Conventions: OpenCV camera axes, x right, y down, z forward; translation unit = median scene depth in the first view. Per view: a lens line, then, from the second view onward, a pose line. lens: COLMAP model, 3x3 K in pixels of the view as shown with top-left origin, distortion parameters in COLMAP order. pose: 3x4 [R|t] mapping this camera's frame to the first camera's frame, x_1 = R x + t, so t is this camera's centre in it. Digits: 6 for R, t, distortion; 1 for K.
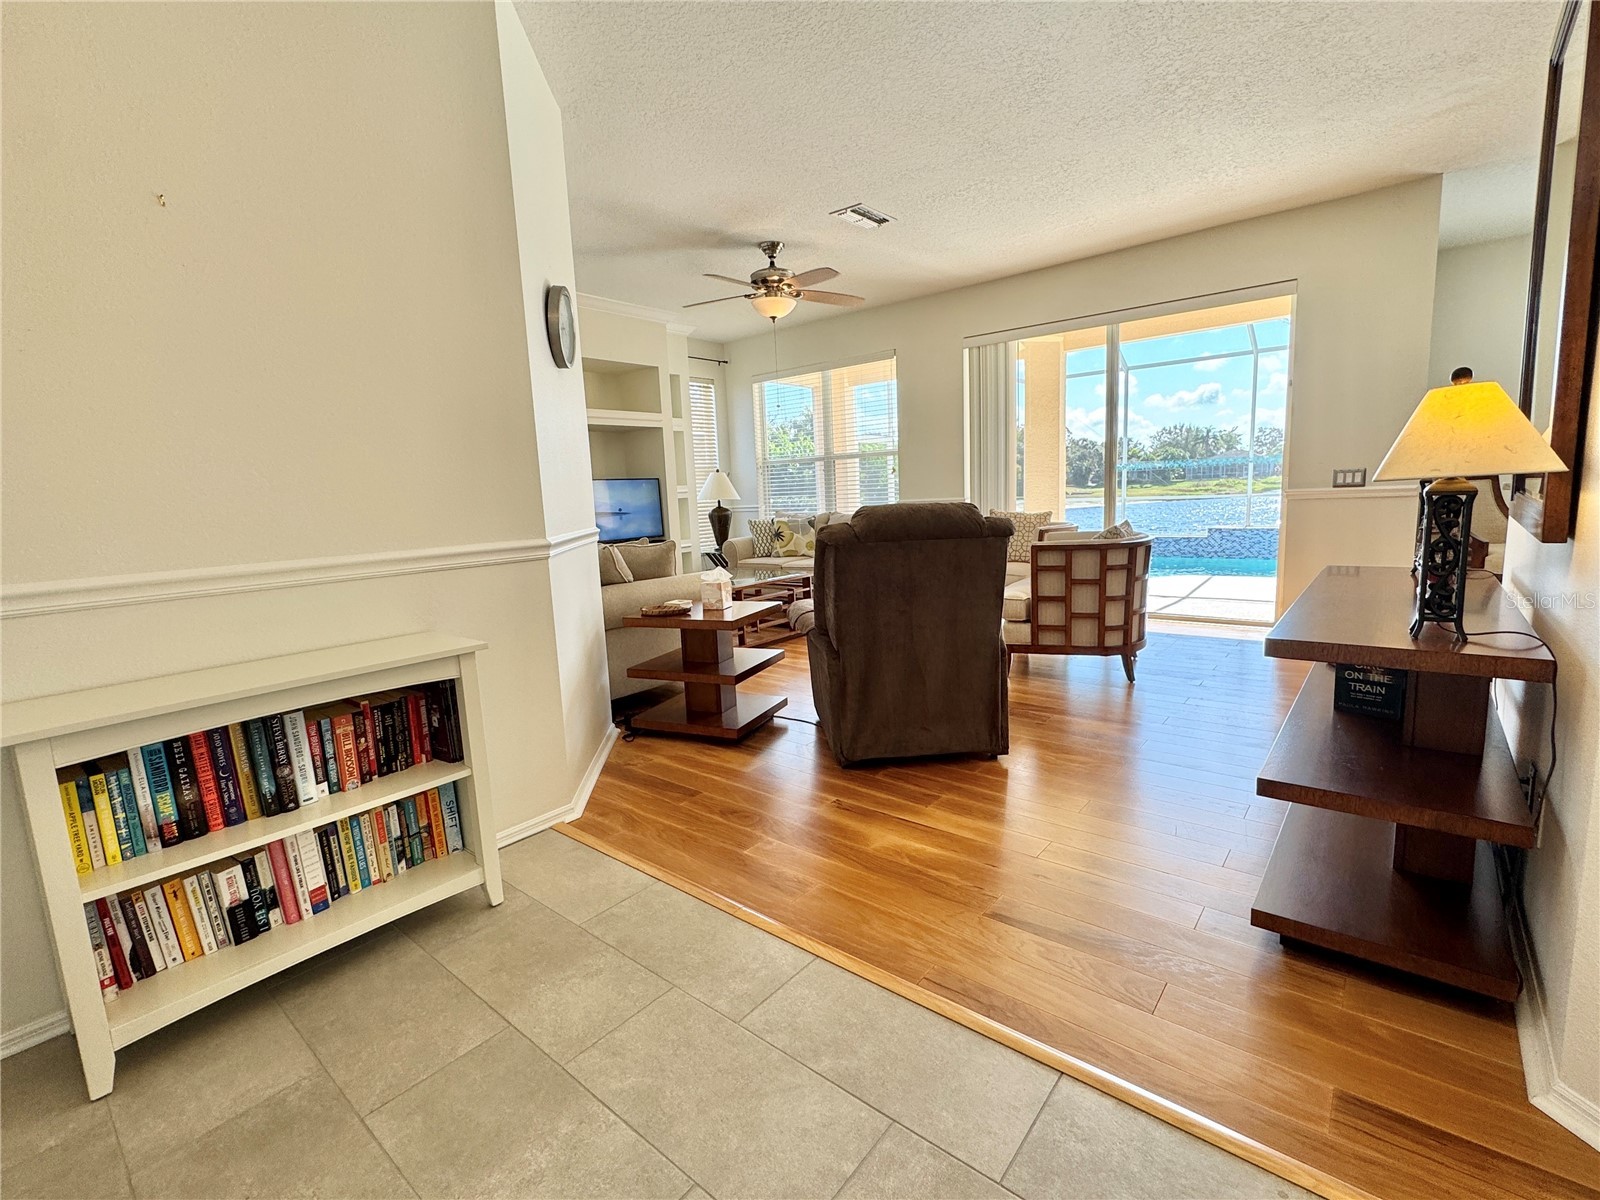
lens RADIAL K [[722.8, 0, 800.0], [0, 722.8, 600.0], [0, 0, 1]] dist [-0.003826, 0.000043]
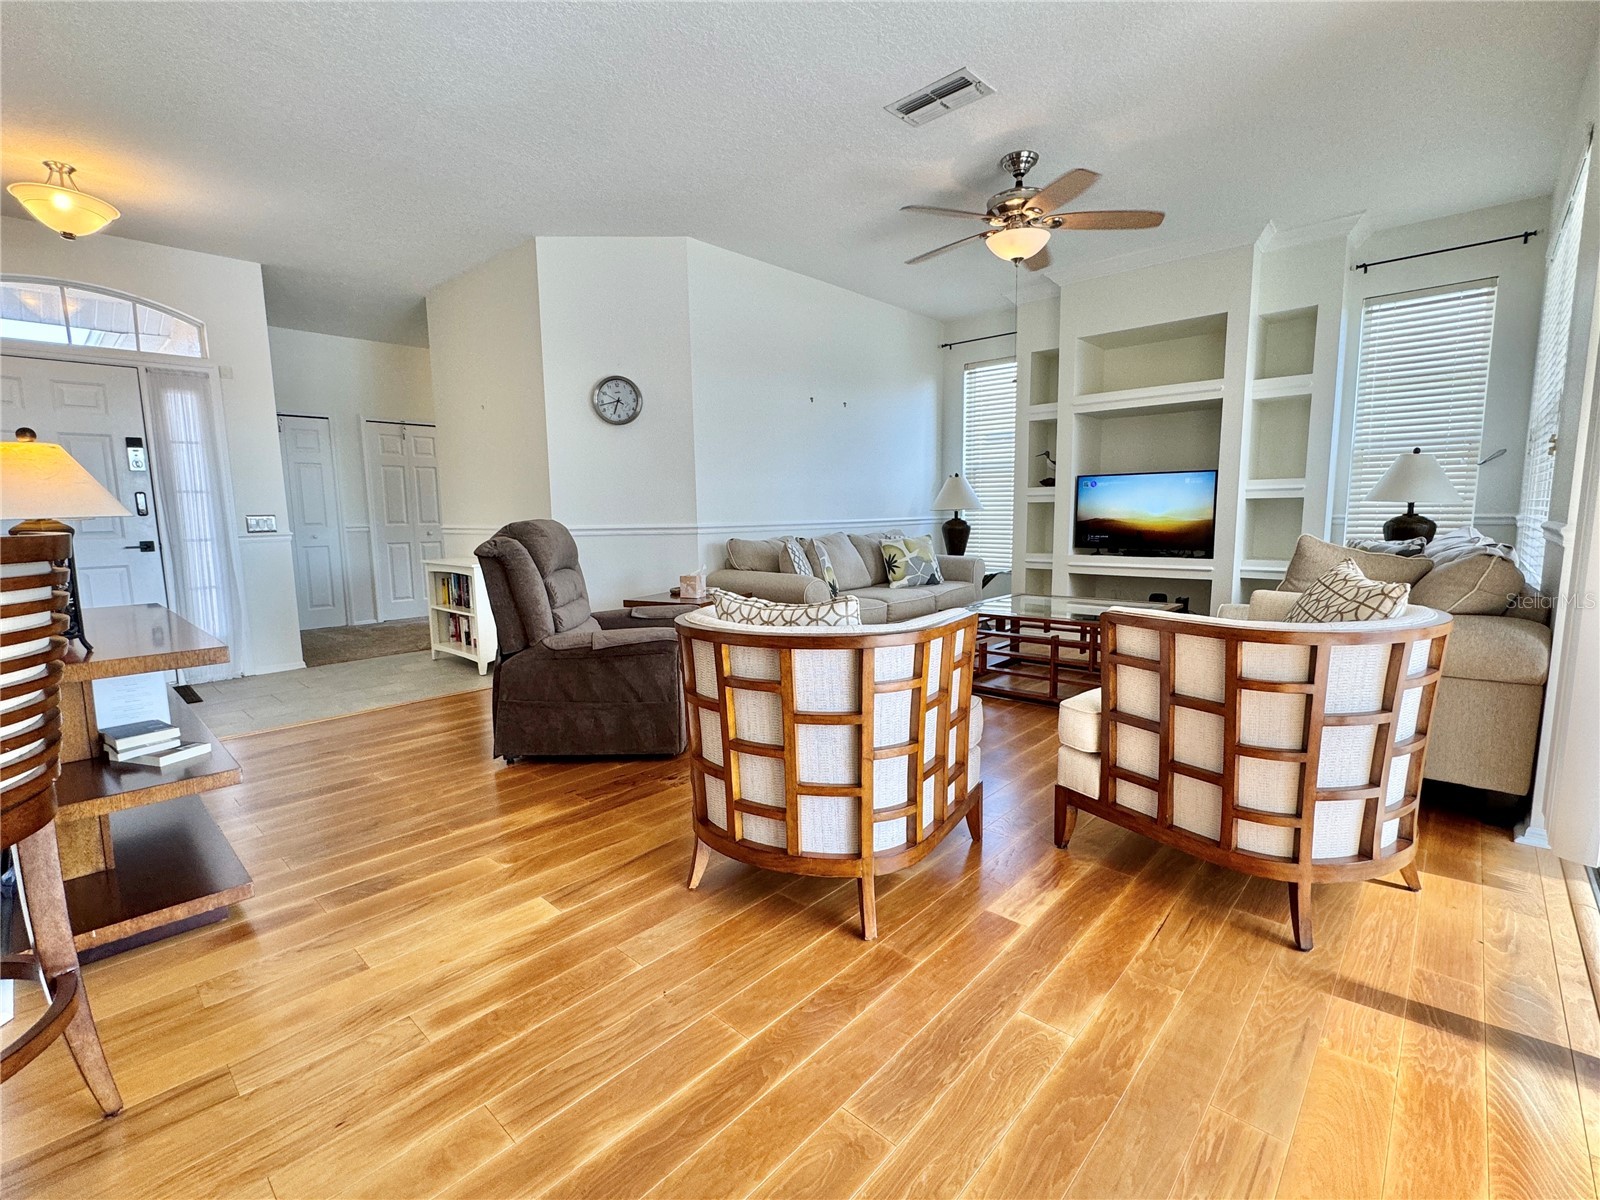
lens RADIAL K [[722.8, 0, 800.0], [0, 722.8, 600.0], [0, 0, 1]] dist [-0.003826, 0.000043]
pose [[-0.047052, 0.177101, -0.983067, 0.773880], [-0.145703, 0.972414, 0.182156, -0.162677], [0.988209, 0.151806, -0.019950, 0.880030]]
